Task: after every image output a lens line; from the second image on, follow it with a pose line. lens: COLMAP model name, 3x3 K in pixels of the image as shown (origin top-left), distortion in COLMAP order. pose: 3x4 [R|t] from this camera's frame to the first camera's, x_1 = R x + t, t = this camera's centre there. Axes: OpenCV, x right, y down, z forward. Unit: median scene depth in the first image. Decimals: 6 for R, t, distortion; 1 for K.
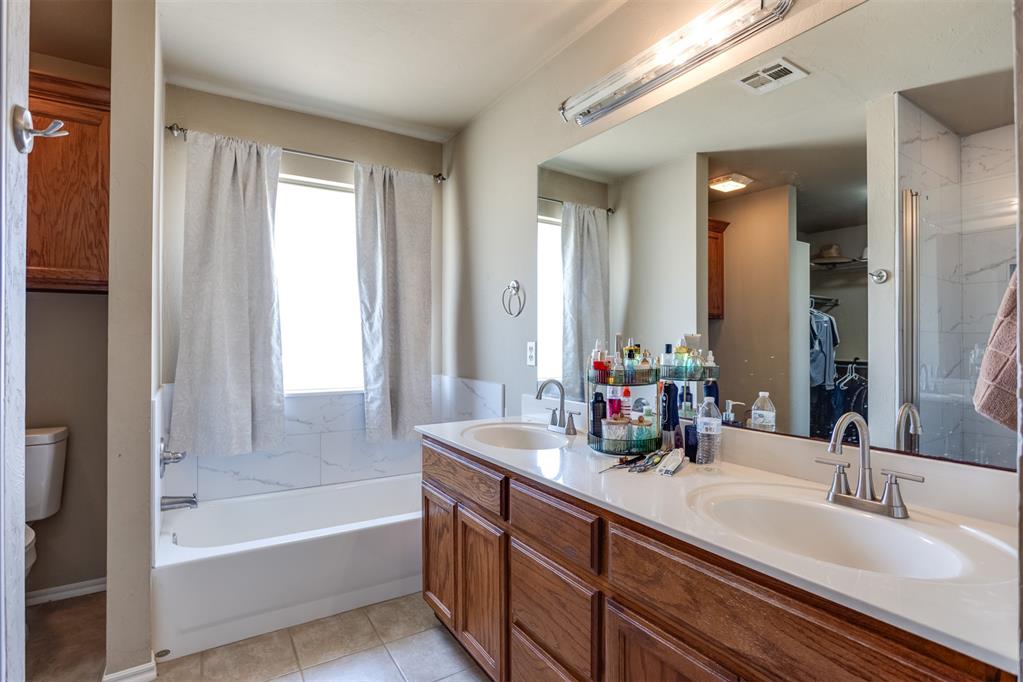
lens RADIAL K [[505.3, 0, 512.0], [0, 505.3, 341.1], [0, 0, 1]] dist [-0.032060, 0.003188]
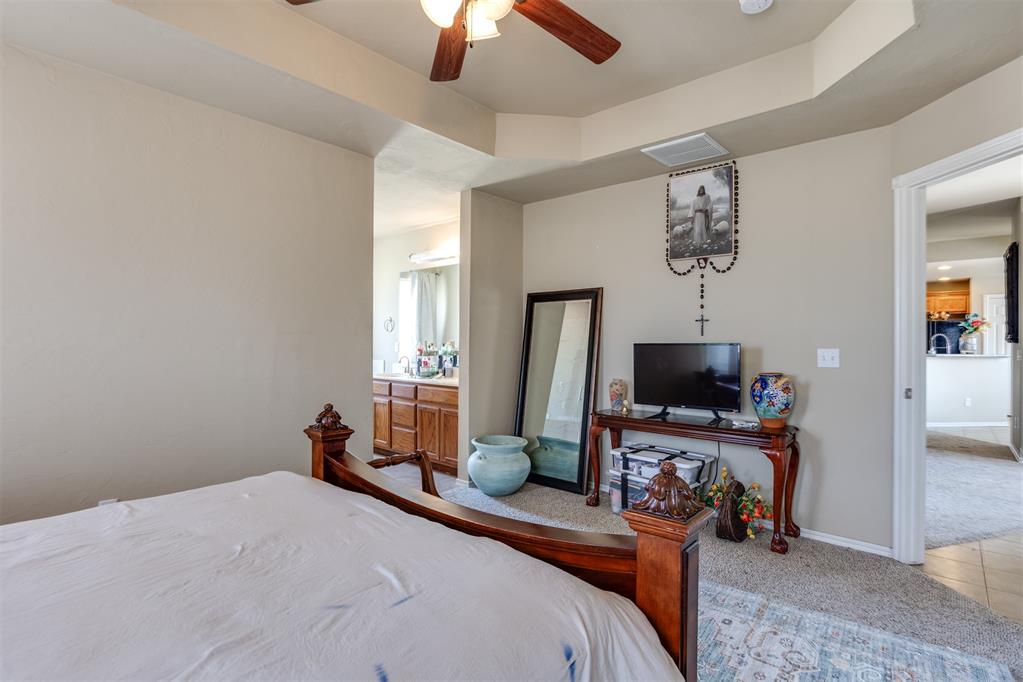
lens RADIAL K [[505.3, 0, 518.4], [0, 505.3, 341.9], [0, 0, 1]] dist [-0.032060, 0.003188]
pose [[0.956707, 0.006699, 0.290974, -0.166348], [-0.007302, 0.999973, 0.000988, -0.011396], [-0.290960, -0.003070, 0.956730, -2.320196]]
